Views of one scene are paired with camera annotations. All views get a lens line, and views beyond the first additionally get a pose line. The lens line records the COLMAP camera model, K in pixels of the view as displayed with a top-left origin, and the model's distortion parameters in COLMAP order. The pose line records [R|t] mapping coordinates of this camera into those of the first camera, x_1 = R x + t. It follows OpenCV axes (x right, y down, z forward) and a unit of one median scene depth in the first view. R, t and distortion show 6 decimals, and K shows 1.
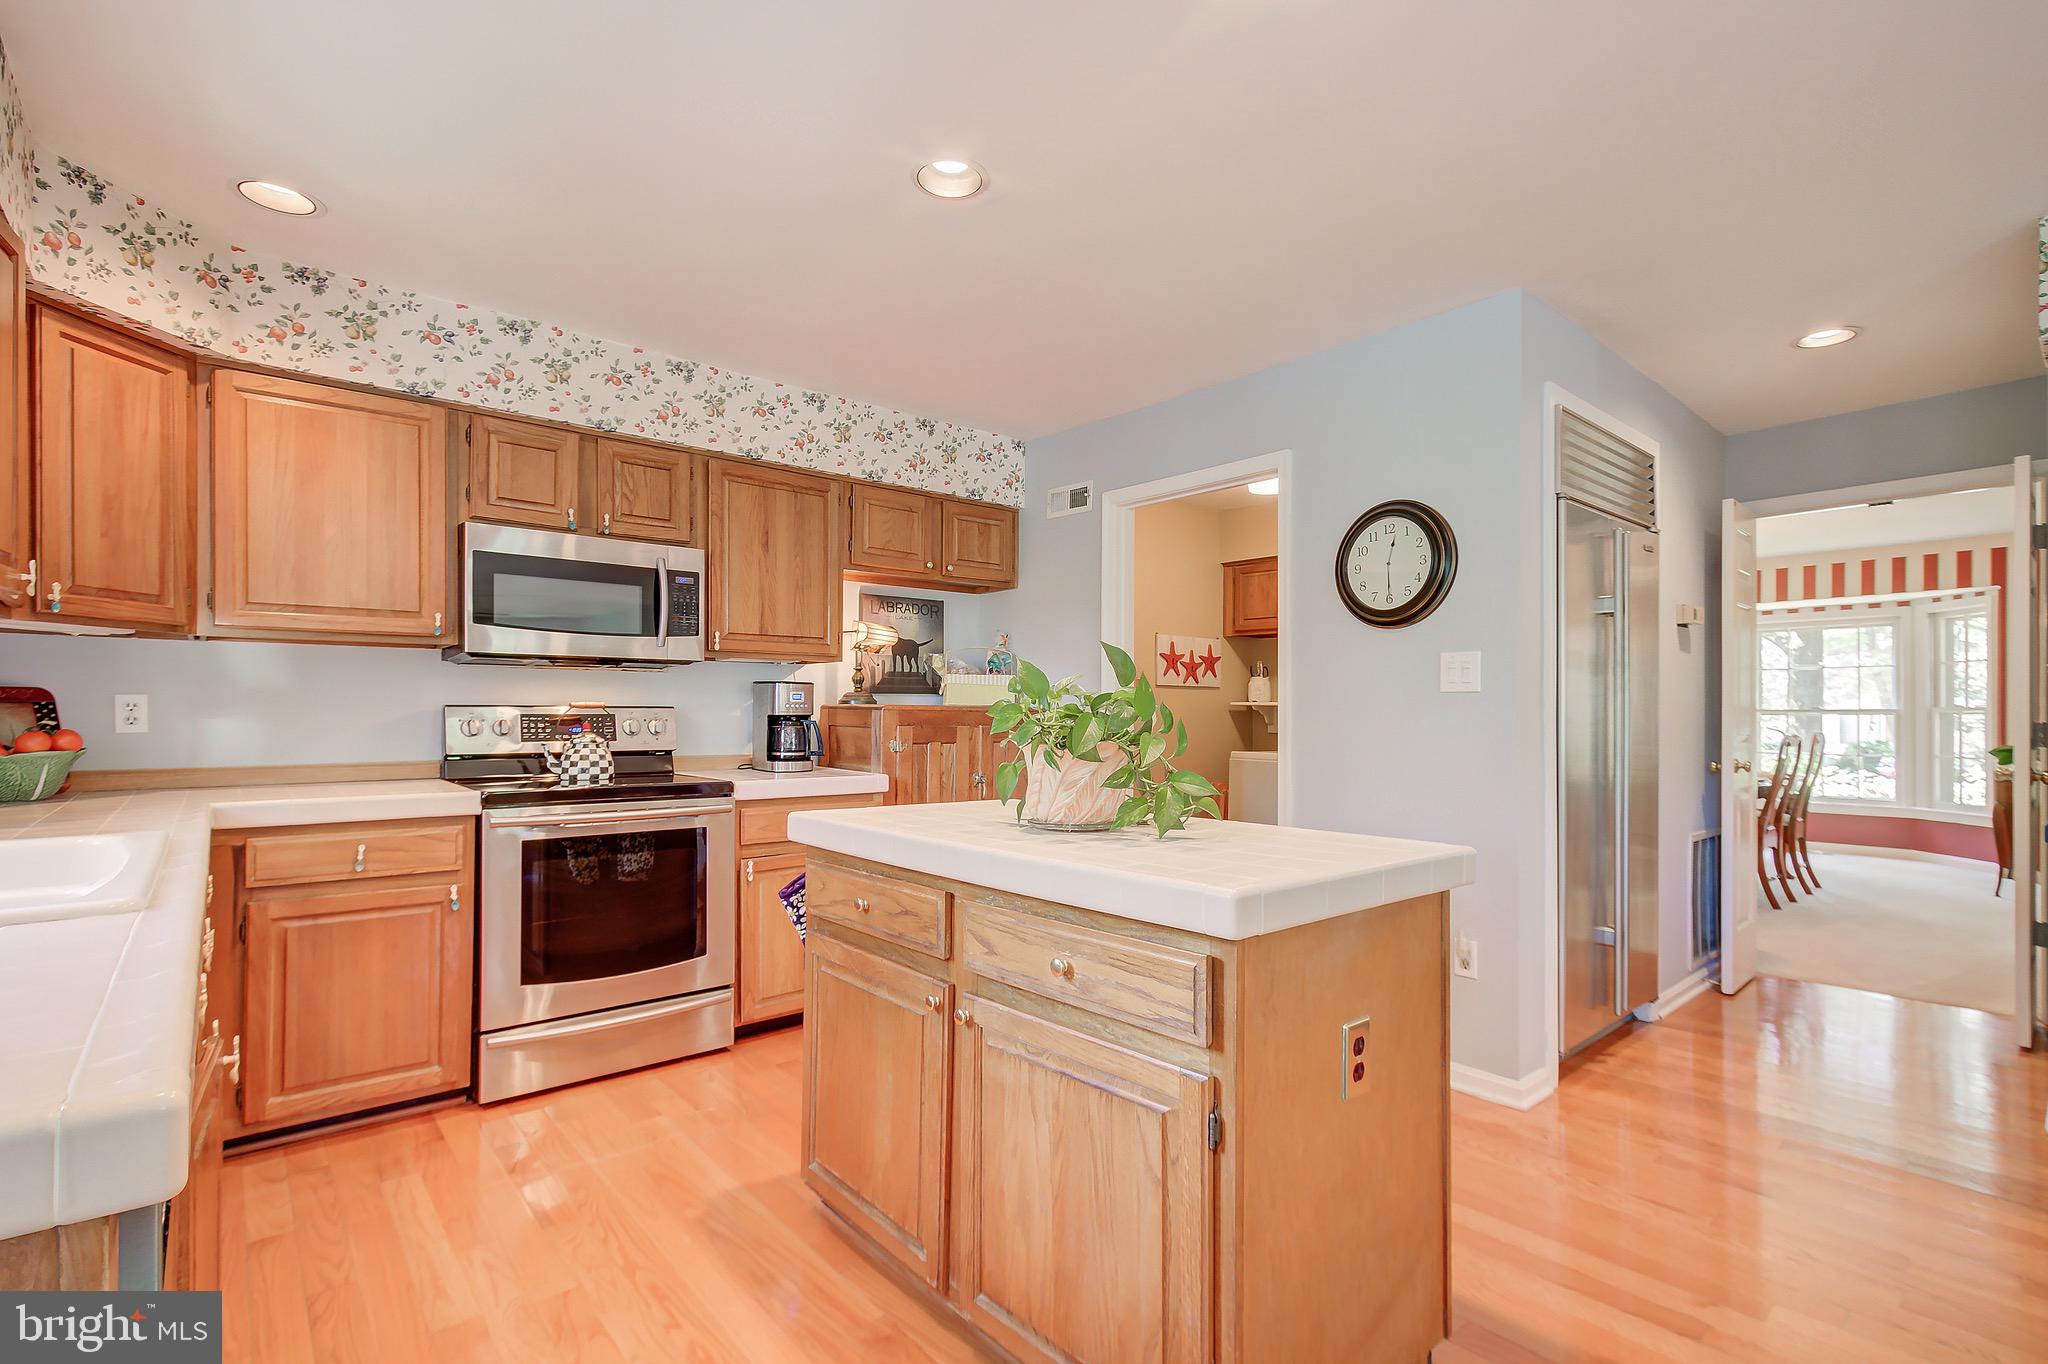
lens RADIAL K [[954.7, 0, 1033.1], [0, 954.7, 709.0], [0, 0, 1]] dist [0.014094, 0.000280]
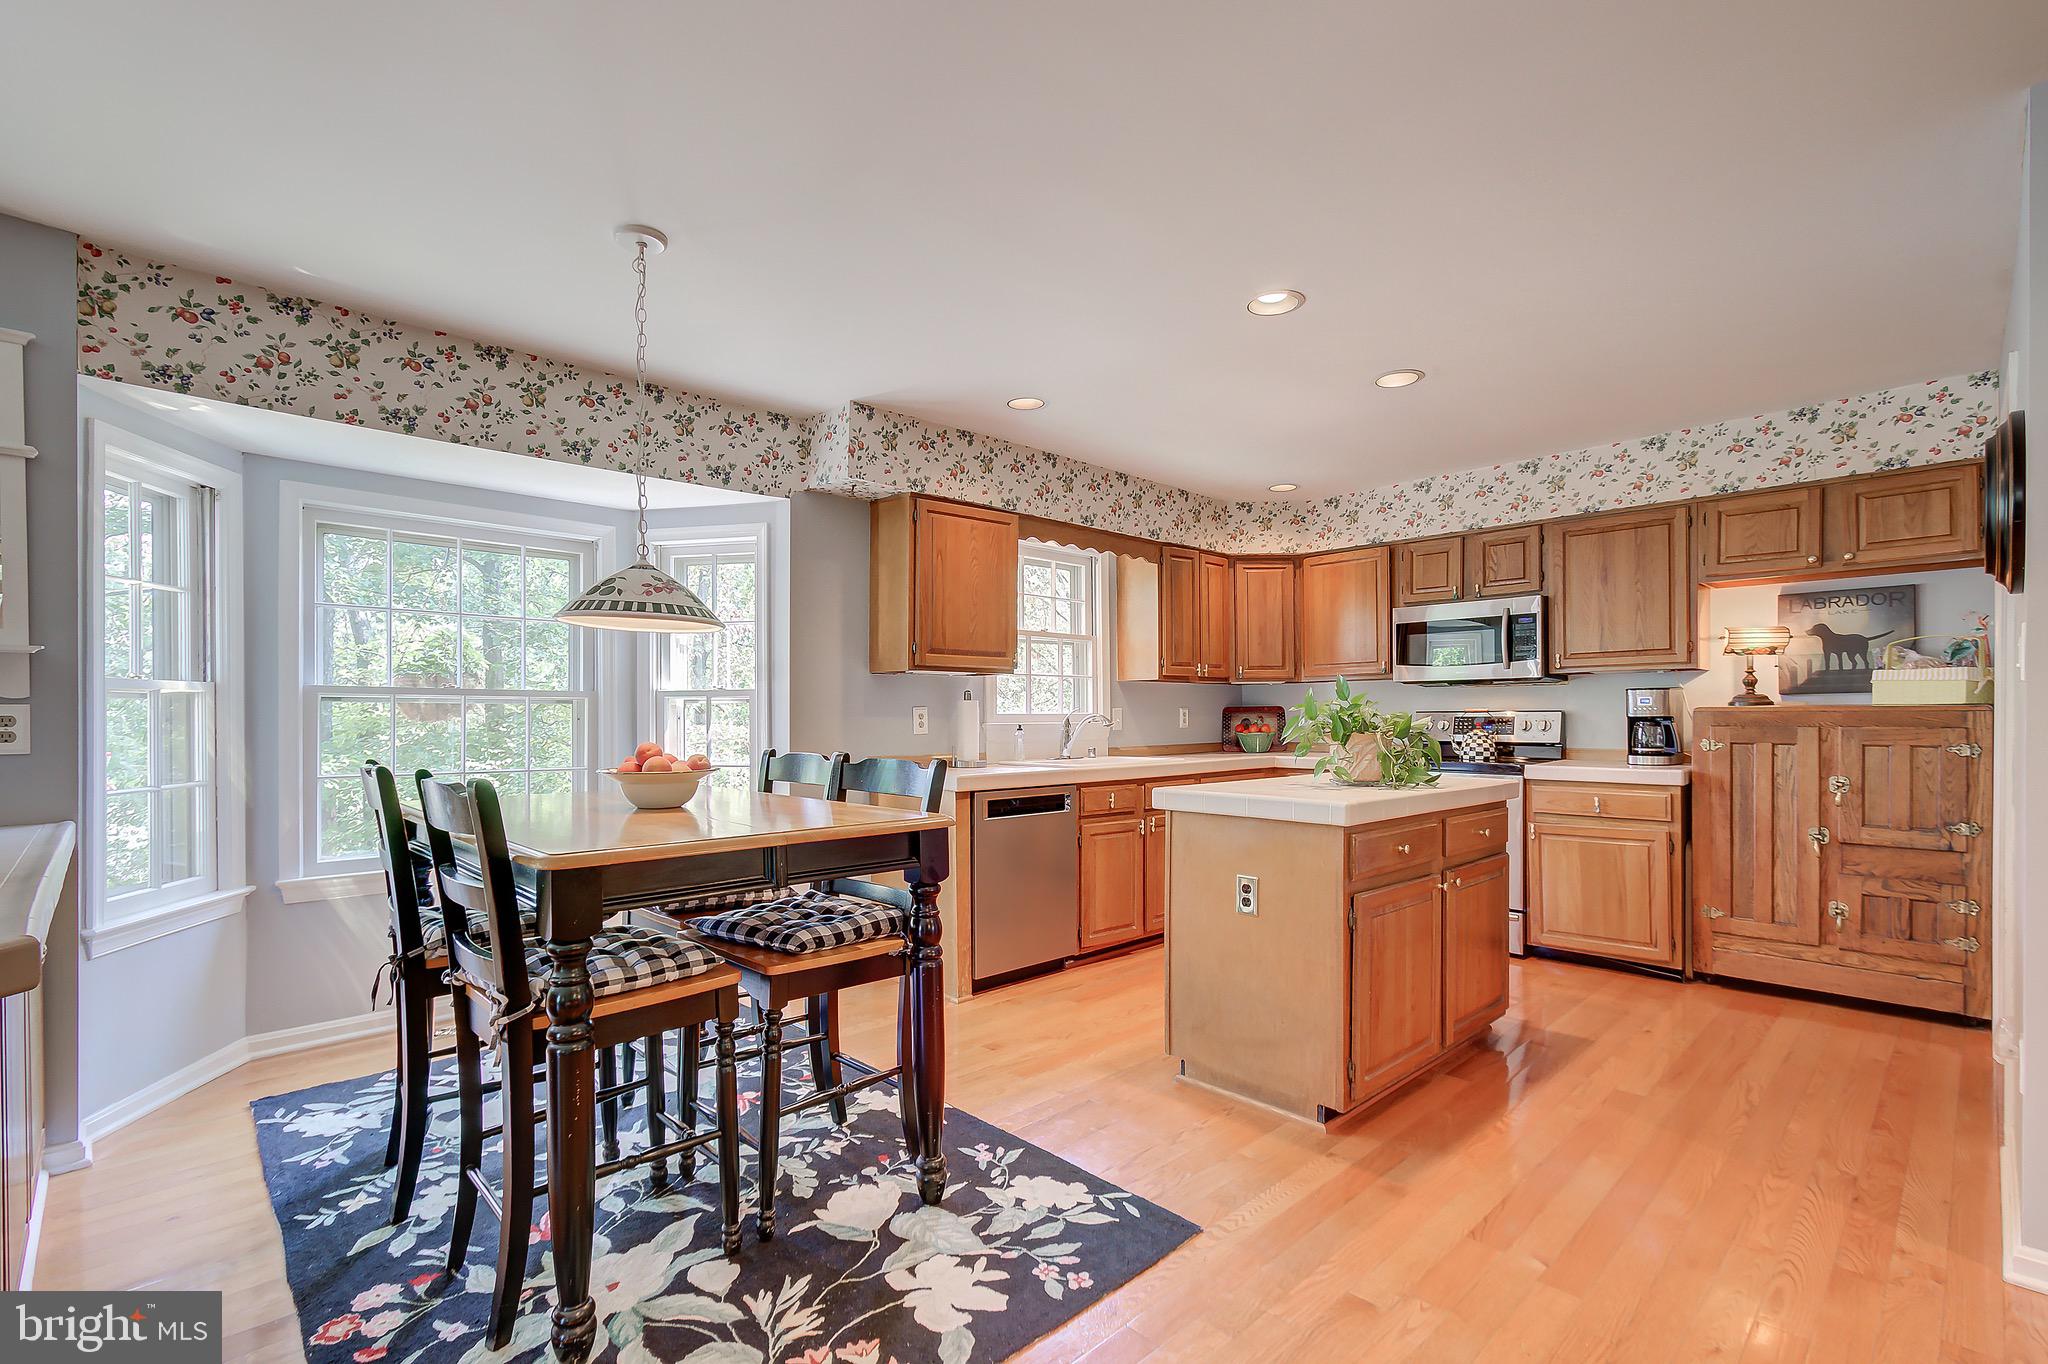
lens RADIAL K [[923.6, 0, 1017.8], [0, 923.6, 719.8], [0, 0, 1]] dist [0.000986, 0.000295]
pose [[0.043405, 0.000191, -0.999058, 0.982694], [0.008169, 0.999966, 0.000546, 0.003782], [0.999024, -0.008185, 0.043402, 0.210683]]
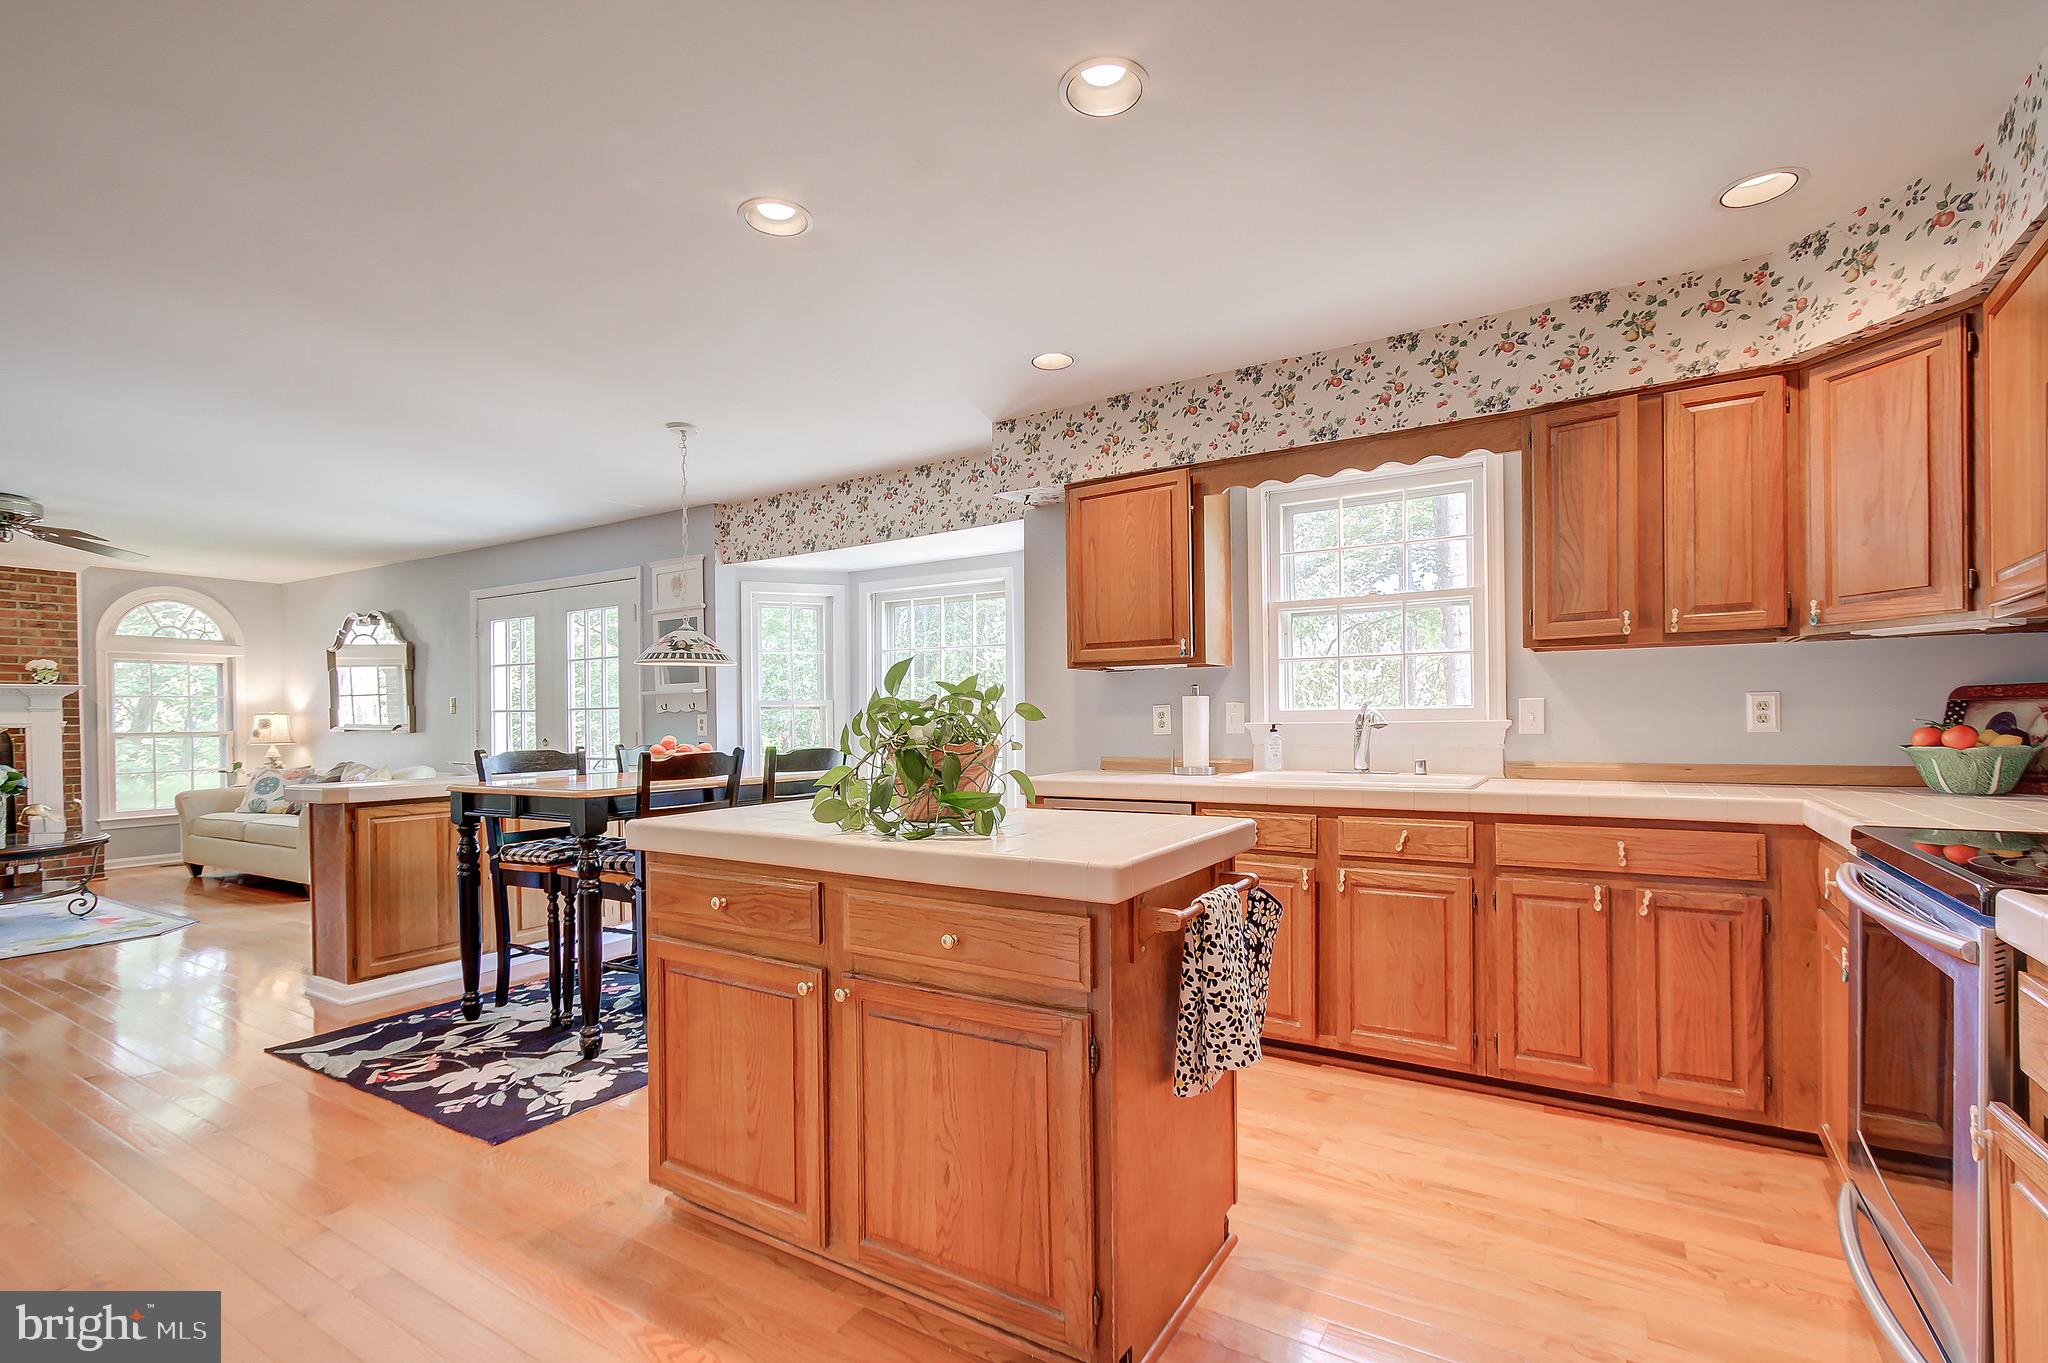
lens RADIAL K [[919.2, 0, 1048.1], [0, 919.2, 721.7], [0, 0, 1]] dist [0.000046, 0.000424]
pose [[-0.951464, 0.009627, -0.307609, 0.152143], [0.009903, 0.999951, 0.000664, 0.005073], [0.307600, -0.002415, -0.951513, 1.232324]]
